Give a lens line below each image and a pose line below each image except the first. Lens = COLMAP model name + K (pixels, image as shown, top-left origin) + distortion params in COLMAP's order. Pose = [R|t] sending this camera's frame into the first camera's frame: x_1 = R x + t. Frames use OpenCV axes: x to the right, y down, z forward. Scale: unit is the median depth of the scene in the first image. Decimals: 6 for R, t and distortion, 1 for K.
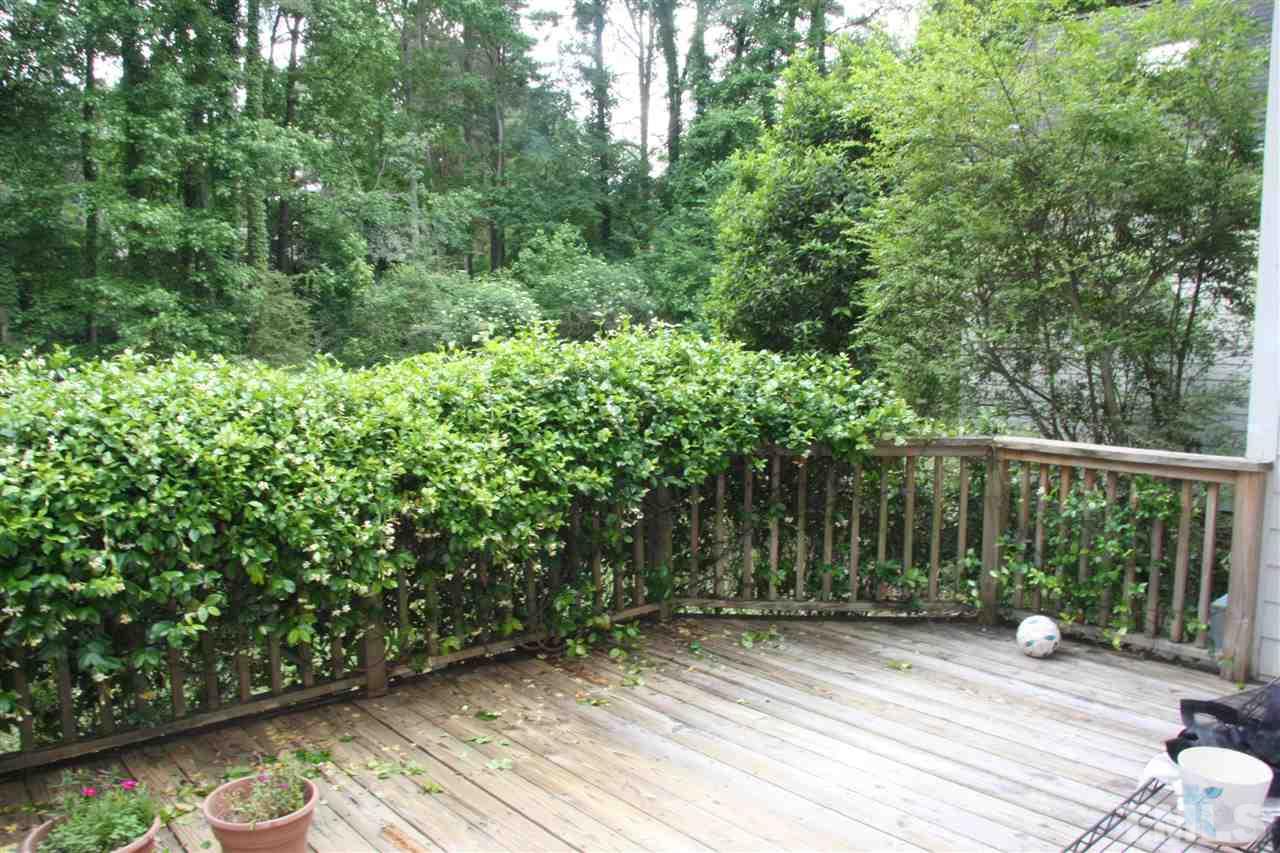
lens RADIAL K [[985.8, 0, 642.3], [0, 985.8, 444.5], [0, 0, 1]] dist [-0.175999, 0.124777]
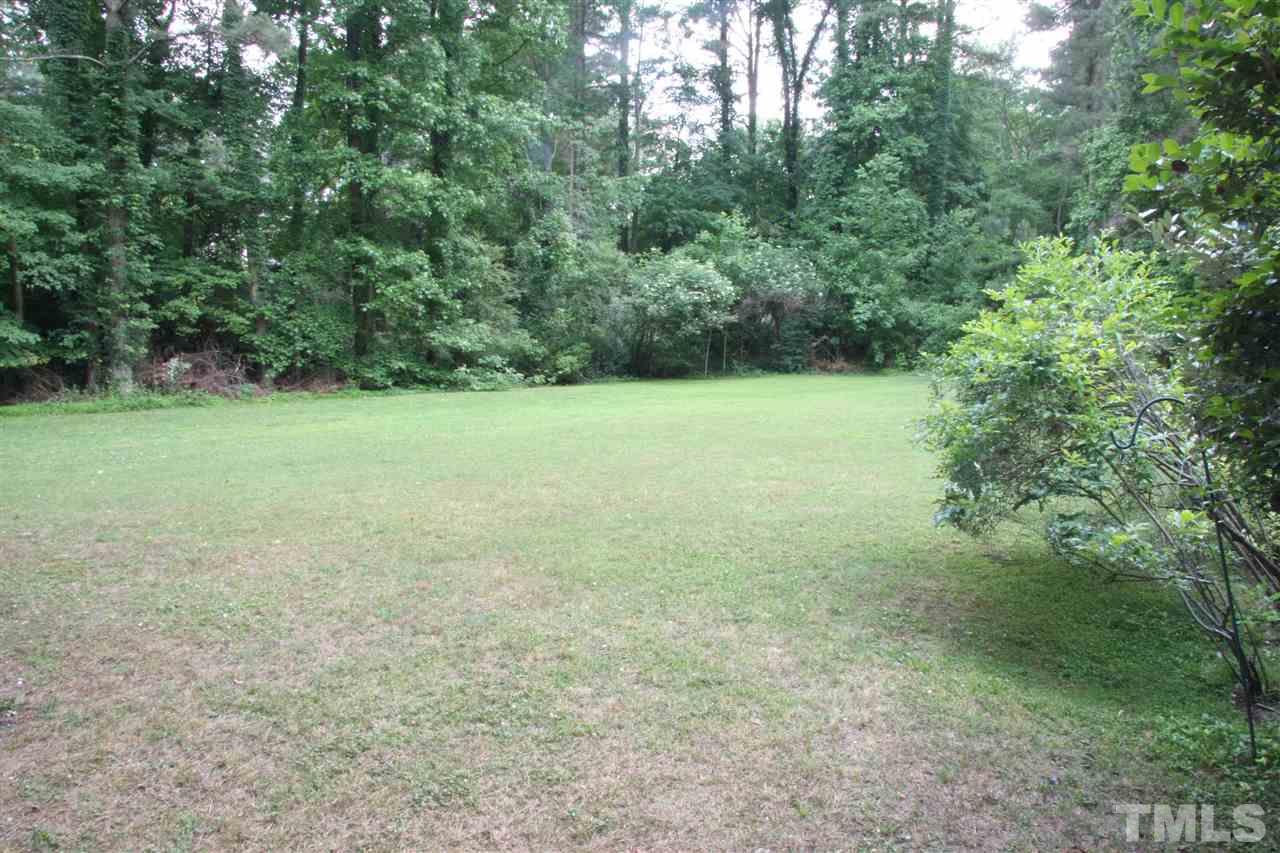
lens RADIAL K [[985.8, 0, 642.3], [0, 985.8, 444.5], [0, 0, 1]] dist [-0.175999, 0.124777]
pose [[0.999732, 0.011527, 0.020063, -0.259862], [-0.011391, 0.999911, -0.006898, 0.048682], [-0.020141, 0.006668, 0.999775, -0.064219]]
